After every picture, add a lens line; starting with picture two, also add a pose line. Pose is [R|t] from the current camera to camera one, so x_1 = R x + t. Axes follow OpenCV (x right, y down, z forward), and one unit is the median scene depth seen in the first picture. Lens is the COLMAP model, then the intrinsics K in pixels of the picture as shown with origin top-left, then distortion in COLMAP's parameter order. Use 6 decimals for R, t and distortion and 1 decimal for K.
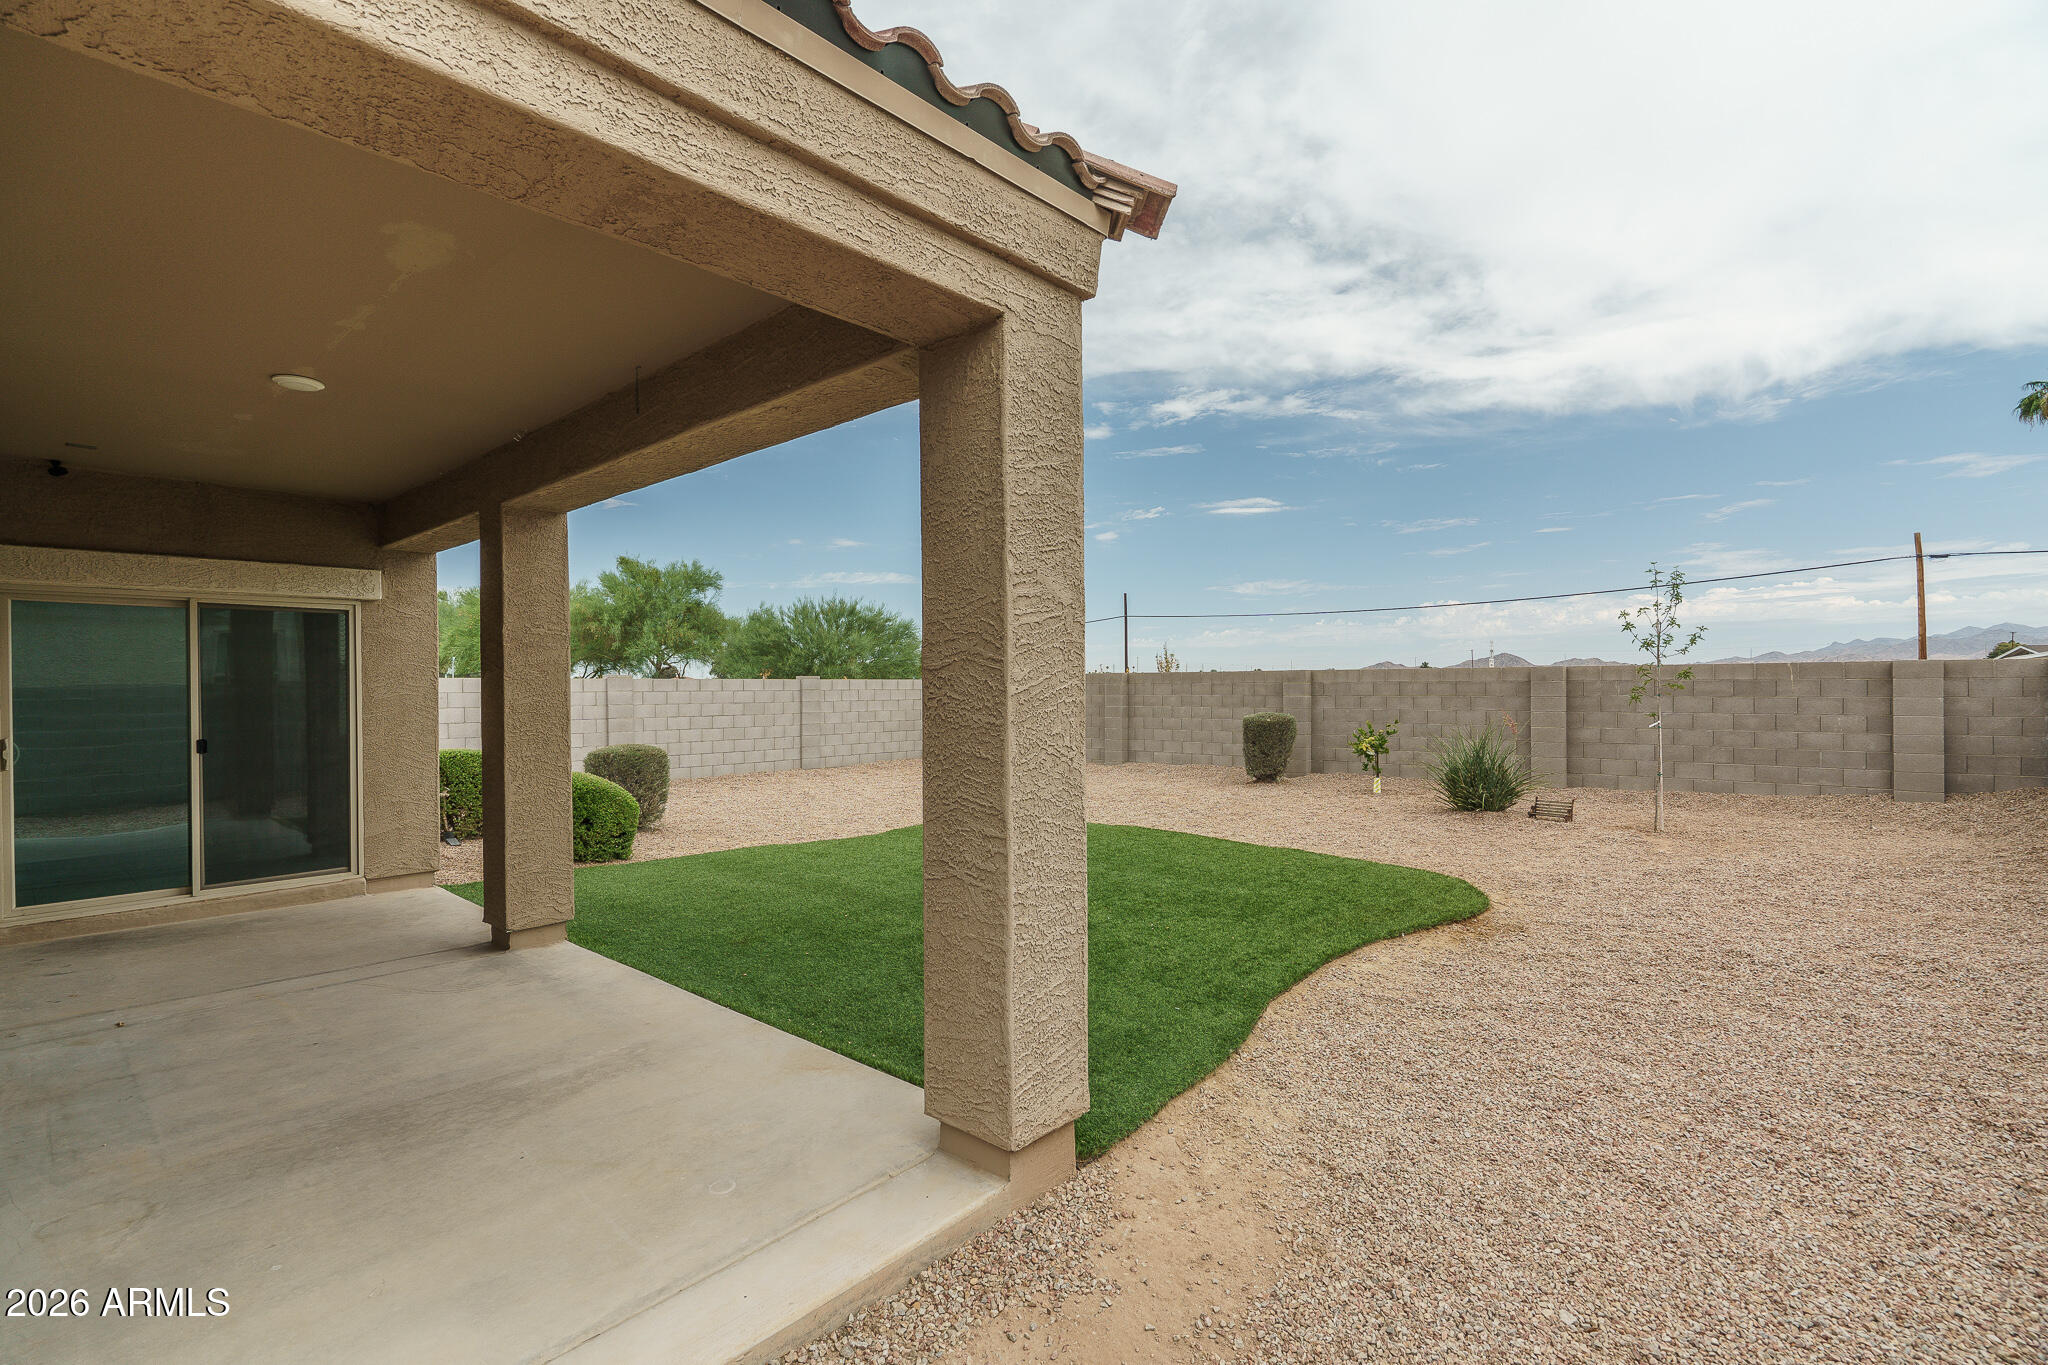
lens RADIAL K [[956.2, 0, 1019.6], [0, 956.2, 686.8], [0, 0, 1]] dist [0.005581, -0.002031]
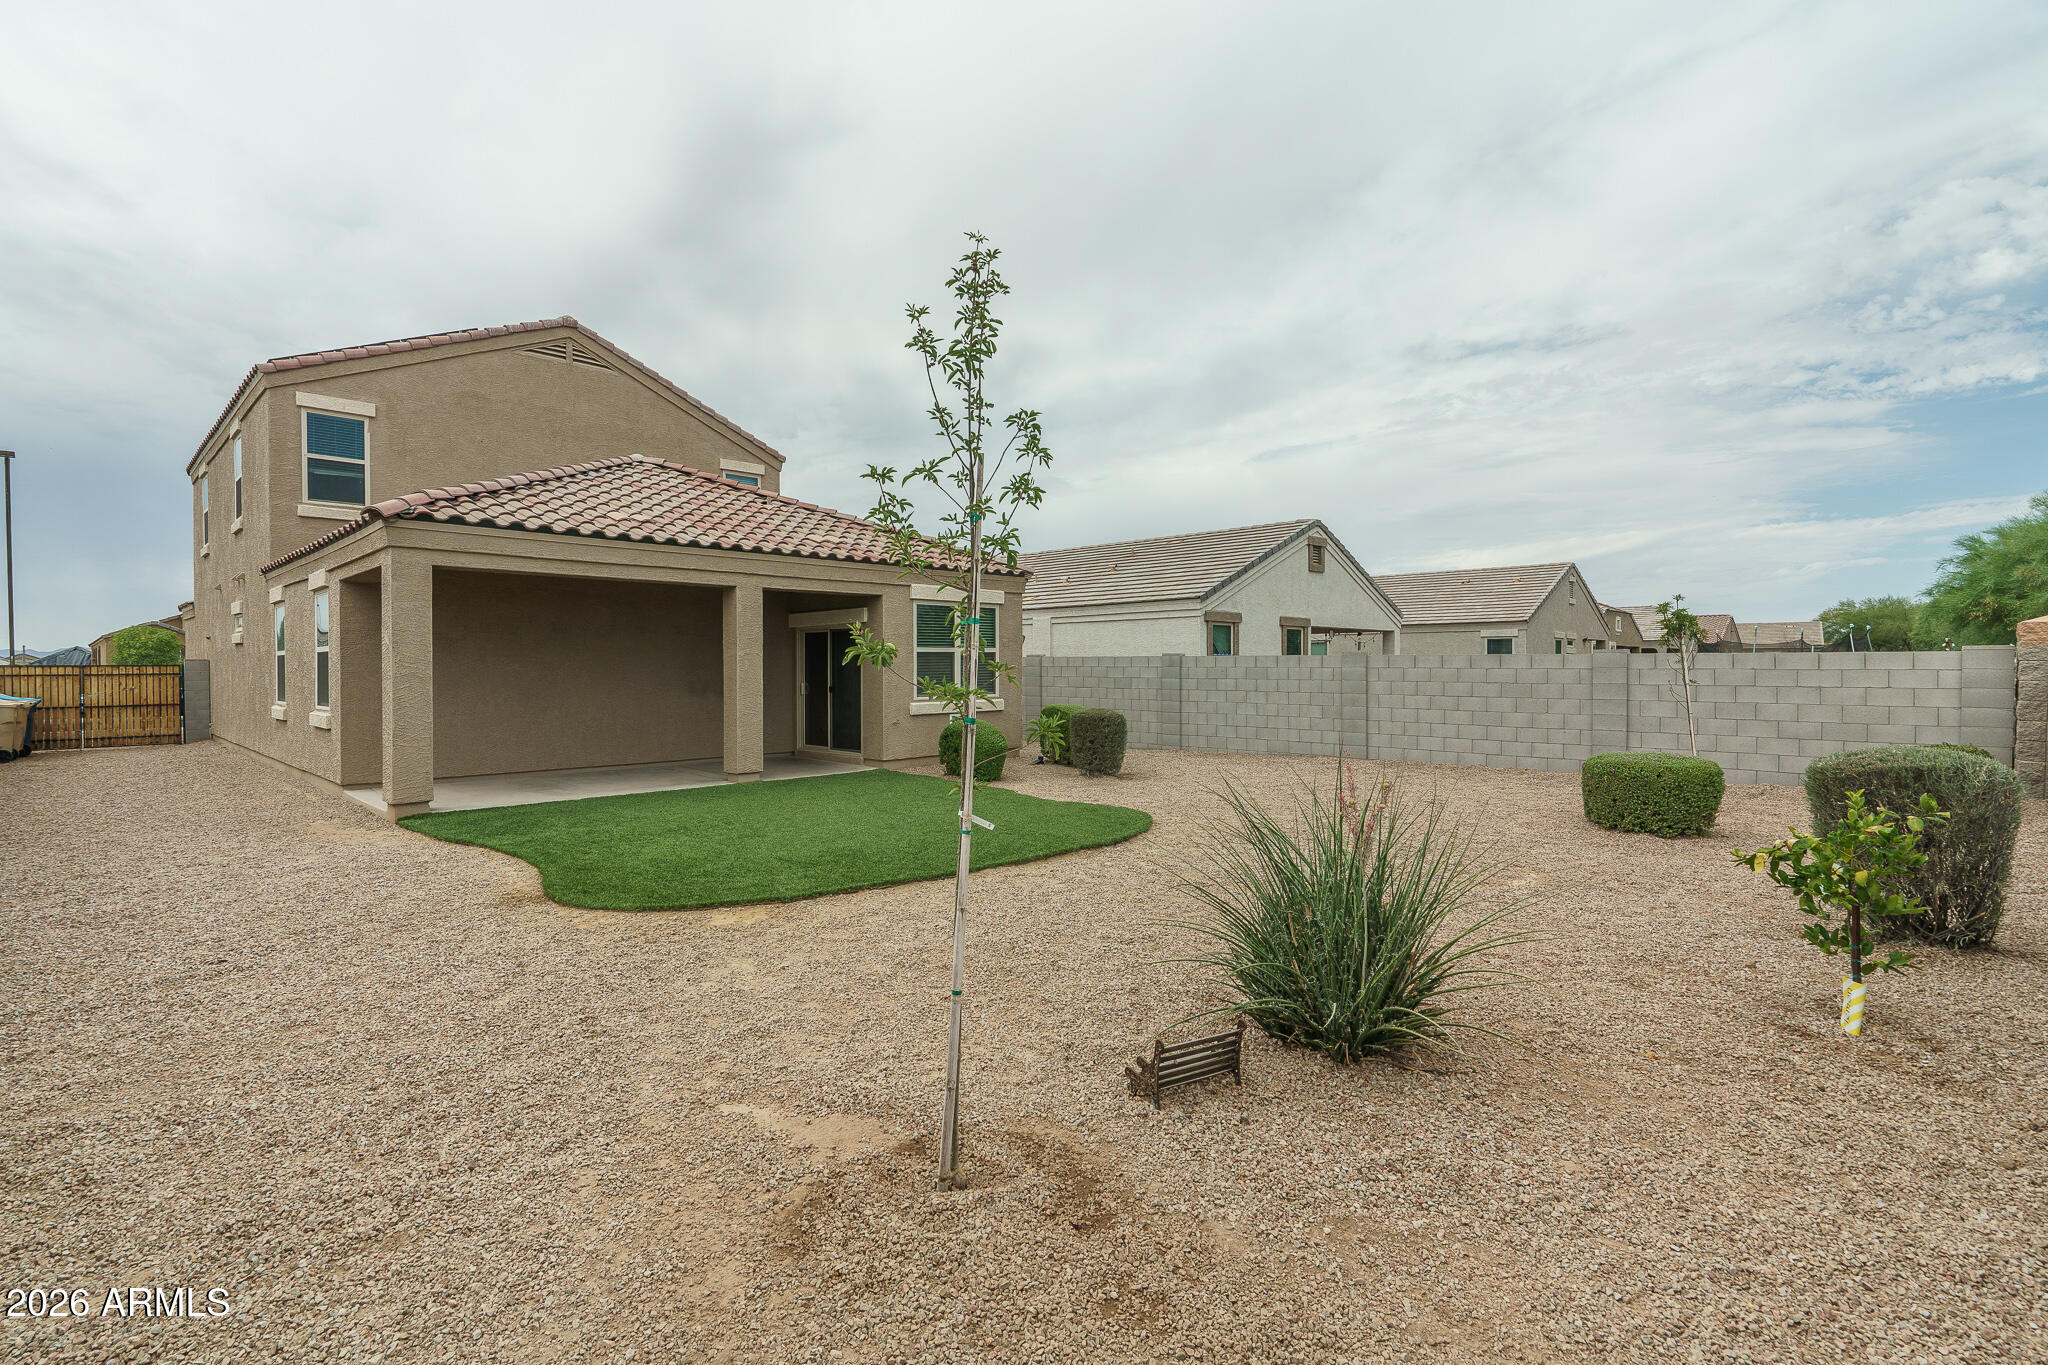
lens RADIAL K [[956.2, 0, 1020.8], [0, 956.2, 677.0], [0, 0, 1]] dist [0.005581, -0.002031]
pose [[-0.044464, 0.022278, -0.998763, 0.528957], [0.002099, 0.999751, 0.022207, -0.007119], [0.999009, -0.001109, -0.044500, 0.573968]]
